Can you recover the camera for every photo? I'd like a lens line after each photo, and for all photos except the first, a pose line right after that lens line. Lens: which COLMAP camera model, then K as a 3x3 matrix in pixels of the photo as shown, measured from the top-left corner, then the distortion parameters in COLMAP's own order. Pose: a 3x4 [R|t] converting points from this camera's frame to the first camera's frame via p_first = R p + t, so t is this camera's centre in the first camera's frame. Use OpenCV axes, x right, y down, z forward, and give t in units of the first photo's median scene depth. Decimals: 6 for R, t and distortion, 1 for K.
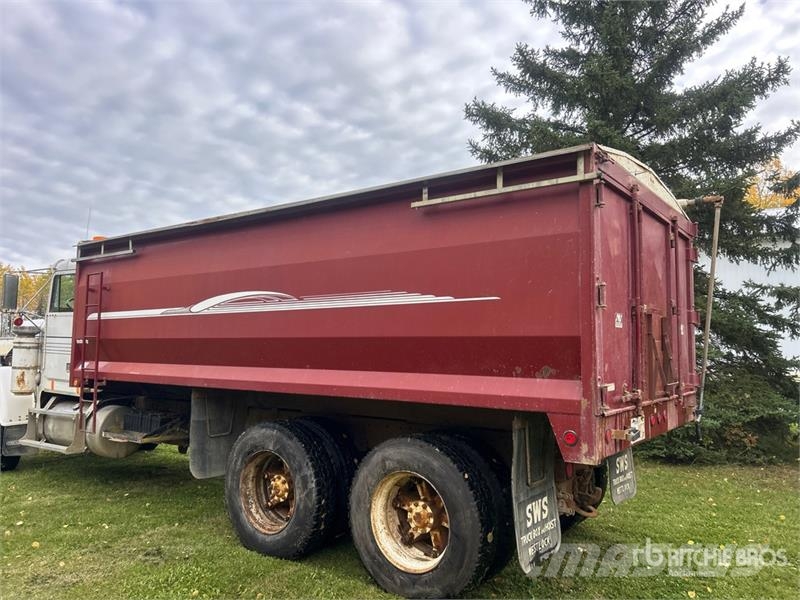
lens RADIAL K [[596.9, 0, 397.3], [0, 596.9, 297.7], [0, 0, 1]] dist [0.067490, -0.077649]
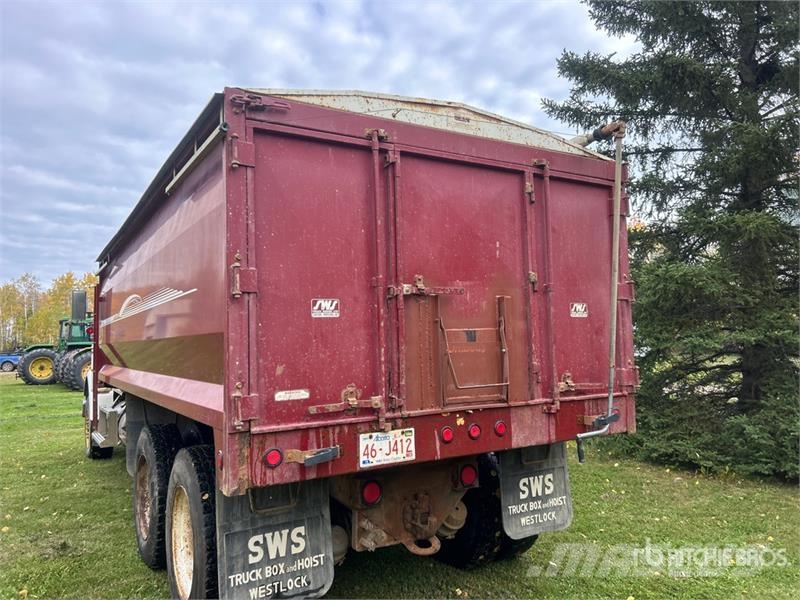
lens RADIAL K [[596.9, 0, 397.3], [0, 596.9, 297.7], [0, 0, 1]] dist [0.067490, -0.077649]
pose [[0.928659, -0.059294, -0.366166, 0.582329], [0.064117, 0.997942, 0.001011, 0.025498], [0.365352, -0.024417, 0.930549, 0.254892]]
